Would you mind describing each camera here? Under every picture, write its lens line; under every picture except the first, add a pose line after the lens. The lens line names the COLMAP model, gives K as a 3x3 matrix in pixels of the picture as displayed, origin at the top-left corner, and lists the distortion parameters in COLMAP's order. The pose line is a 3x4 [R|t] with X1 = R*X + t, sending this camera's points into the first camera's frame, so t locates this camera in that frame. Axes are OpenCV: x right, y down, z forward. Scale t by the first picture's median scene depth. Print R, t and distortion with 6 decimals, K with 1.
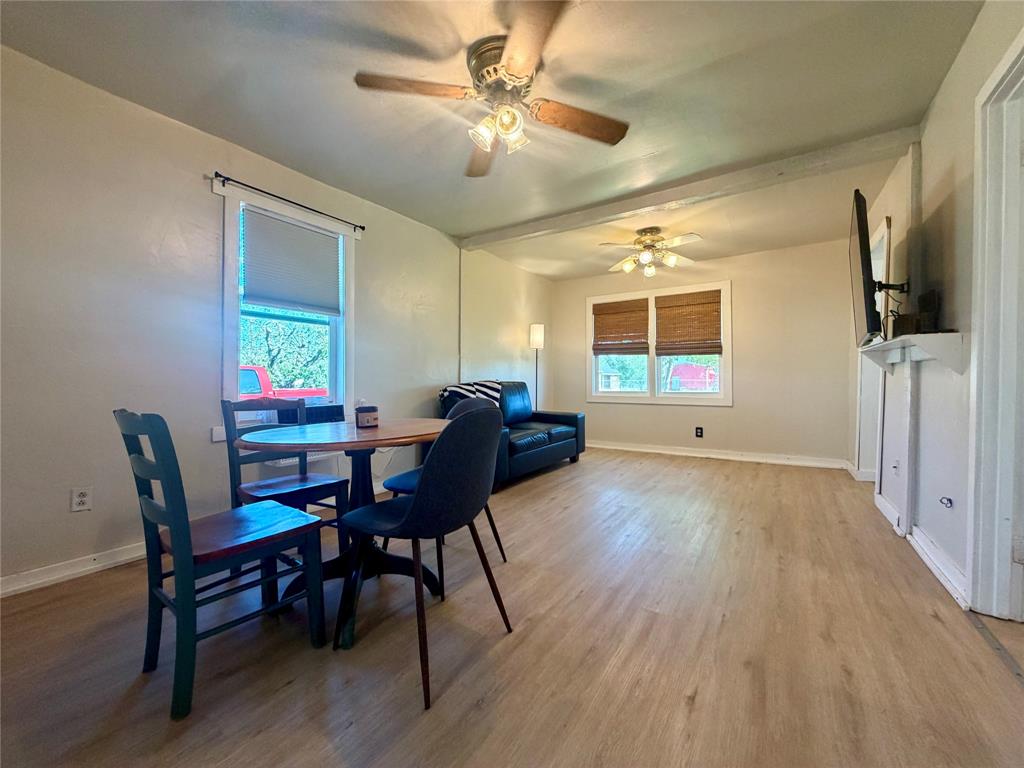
lens RADIAL K [[410.3, 0, 508.2], [0, 410.3, 386.2], [0, 0, 1]] dist [-0.001737, 0.000131]
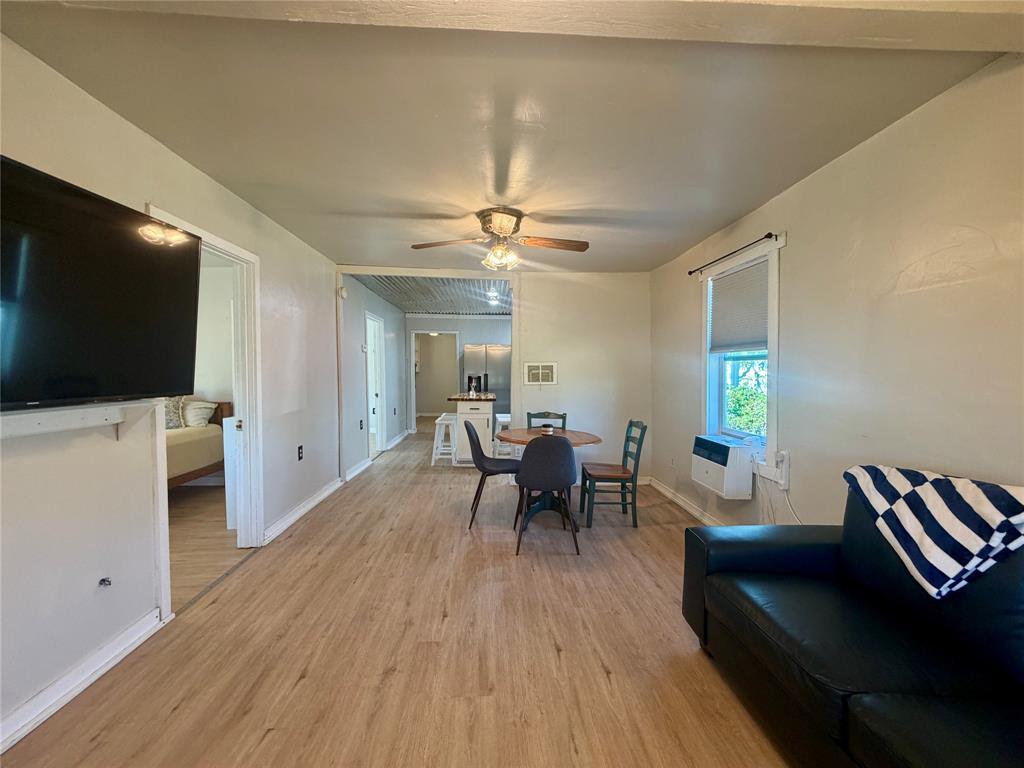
lens RADIAL K [[410.3, 0, 510.1], [0, 410.3, 384.5], [0, 0, 1]] dist [-0.001737, 0.000131]
pose [[-0.804438, 0.018814, -0.593739, 0.626528], [-0.012547, 0.998737, 0.048647, -0.152012], [0.593904, 0.046583, -0.803186, 1.602171]]
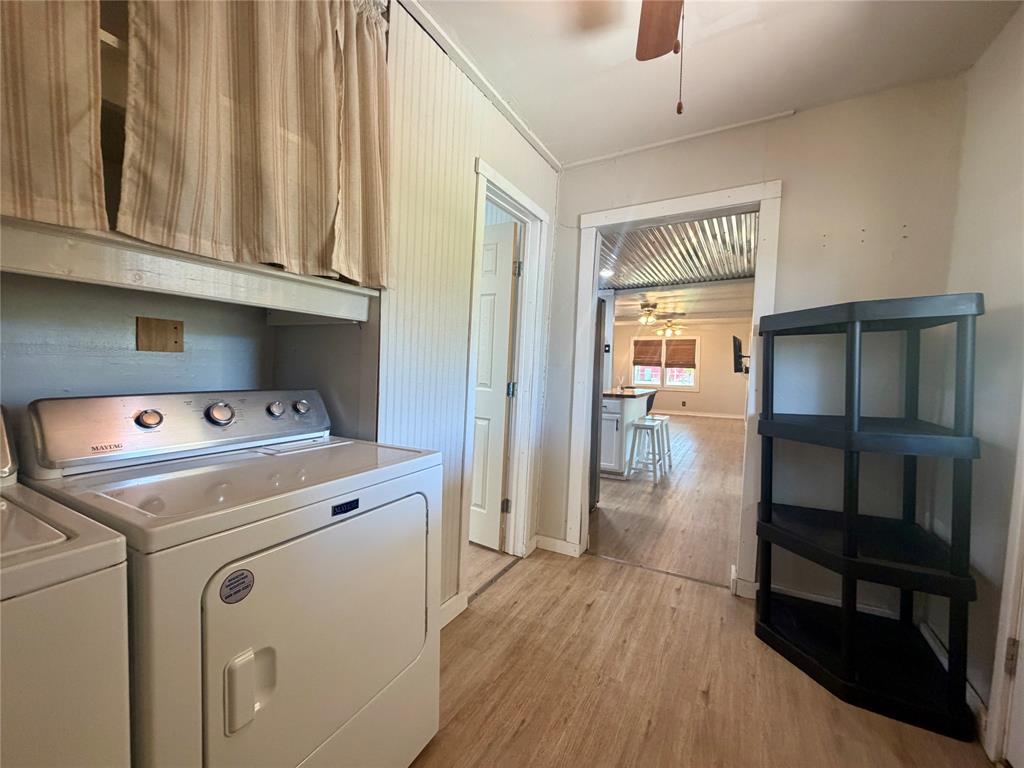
lens RADIAL K [[410.3, 0, 510.1], [0, 410.3, 391.0], [0, 0, 1]] dist [-0.001737, 0.000131]
pose [[0.996782, 0.021268, 0.077284, -1.139476], [-0.024610, 0.998791, 0.042550, -0.047682], [-0.076285, -0.044315, 0.996101, -2.007395]]
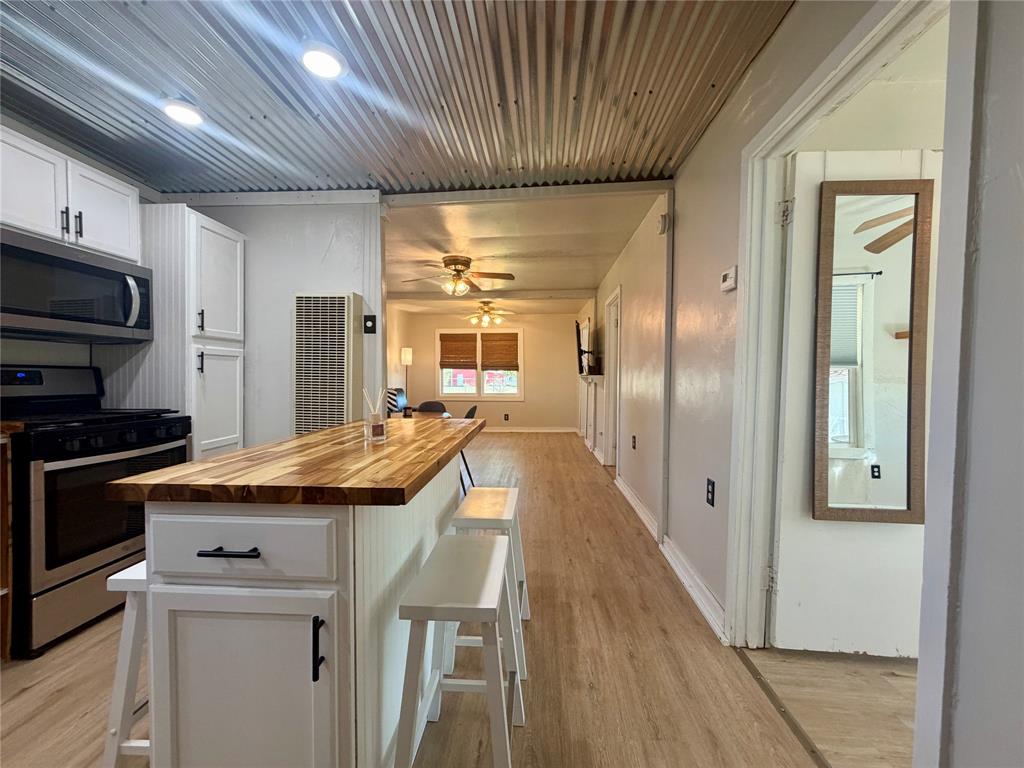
lens RADIAL K [[410.3, 0, 506.5], [0, 410.3, 387.4], [0, 0, 1]] dist [-0.001737, 0.000131]
pose [[0.871644, -0.007061, 0.490088, -0.636410], [0.000925, 0.999918, 0.012761, -0.055841], [-0.490138, -0.010670, 0.871579, -0.822639]]
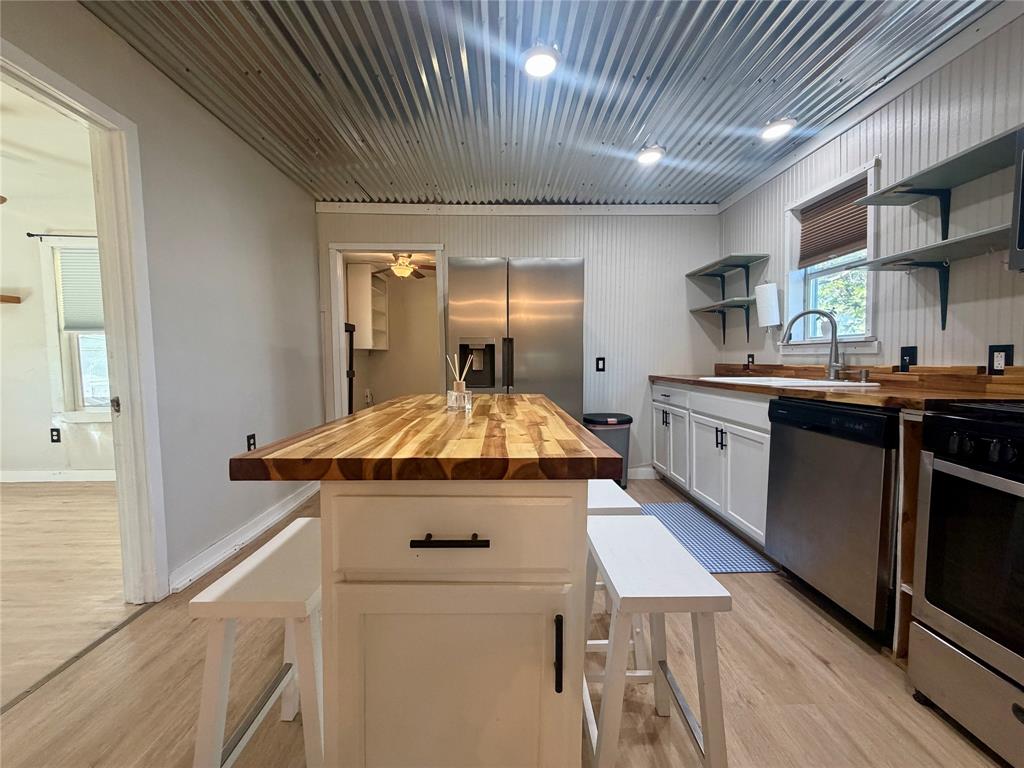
lens RADIAL K [[410.3, 0, 511.8], [0, 410.3, 388.0], [0, 0, 1]] dist [-0.001737, 0.000131]
pose [[-0.817963, 0.042727, -0.573682, -0.294829], [-0.005456, 0.996617, 0.082006, -0.048032], [0.575245, 0.070208, -0.814963, 0.139717]]
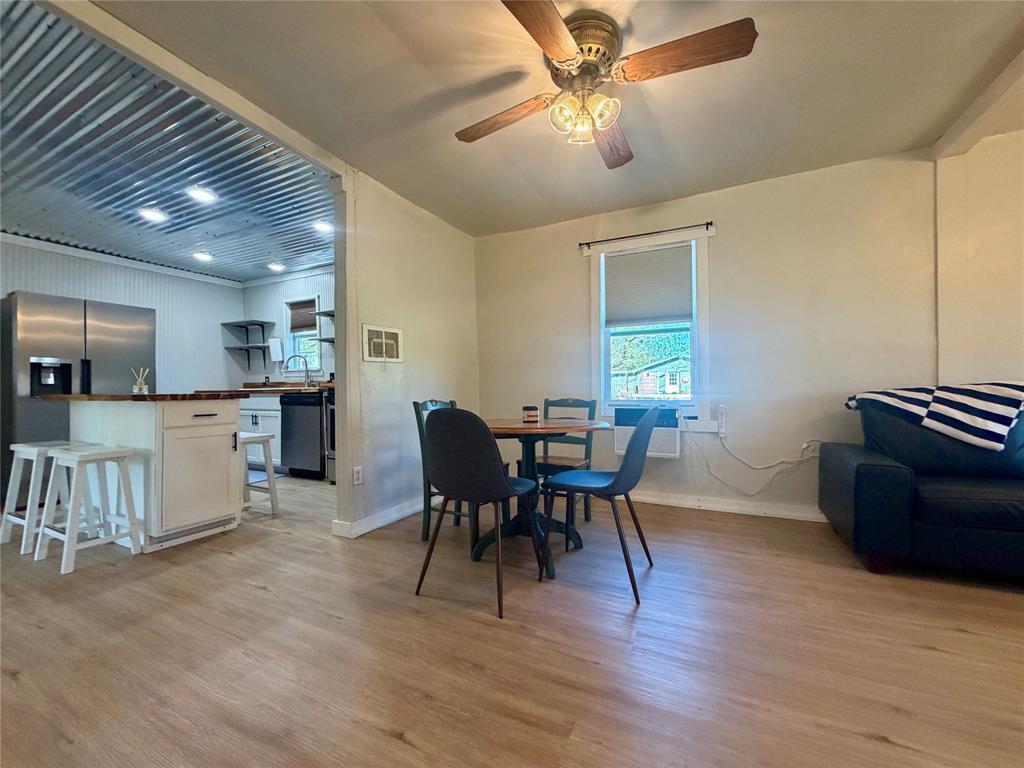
lens RADIAL K [[410.3, 0, 509.8], [0, 410.3, 386.1], [0, 0, 1]] dist [-0.001737, 0.000131]
pose [[0.126062, -0.002533, -0.992019, 0.615739], [-0.006590, 0.999973, -0.003391, -0.005866], [0.992001, 0.006965, 0.126042, 0.499508]]
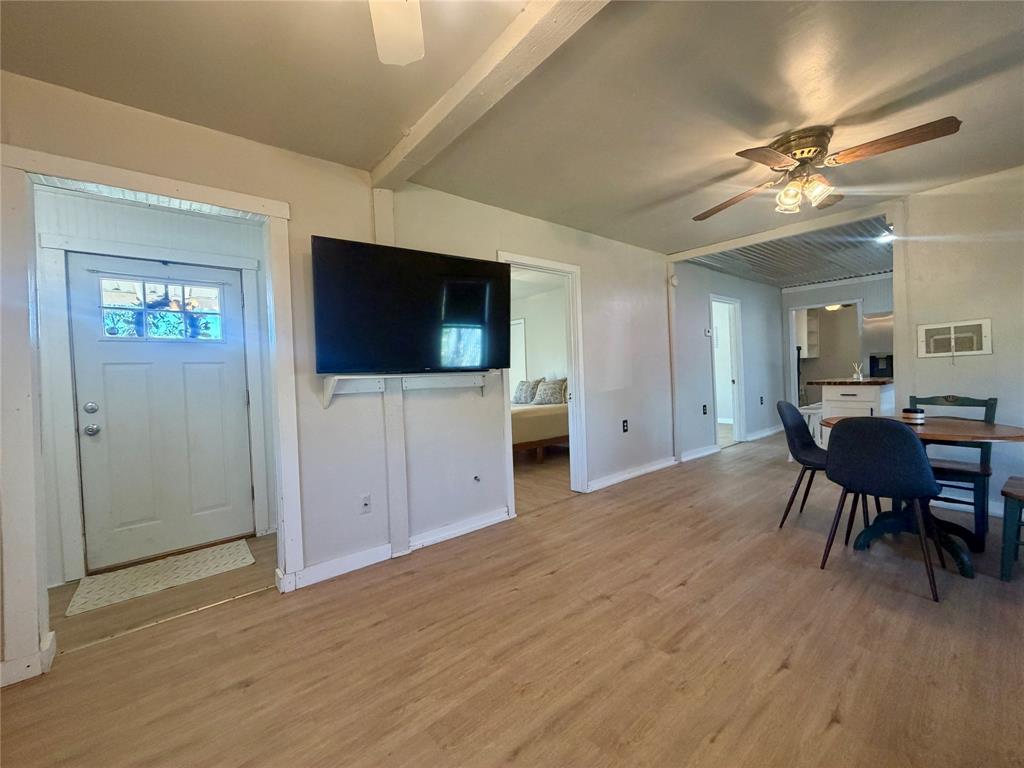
lens RADIAL K [[410.3, 0, 510.0], [0, 410.3, 385.2], [0, 0, 1]] dist [-0.001737, 0.000131]
pose [[-0.953107, 0.033998, 0.300717, 0.332293], [0.047884, 0.998094, 0.038925, -0.092272], [-0.298821, 0.051499, -0.952919, 1.738454]]
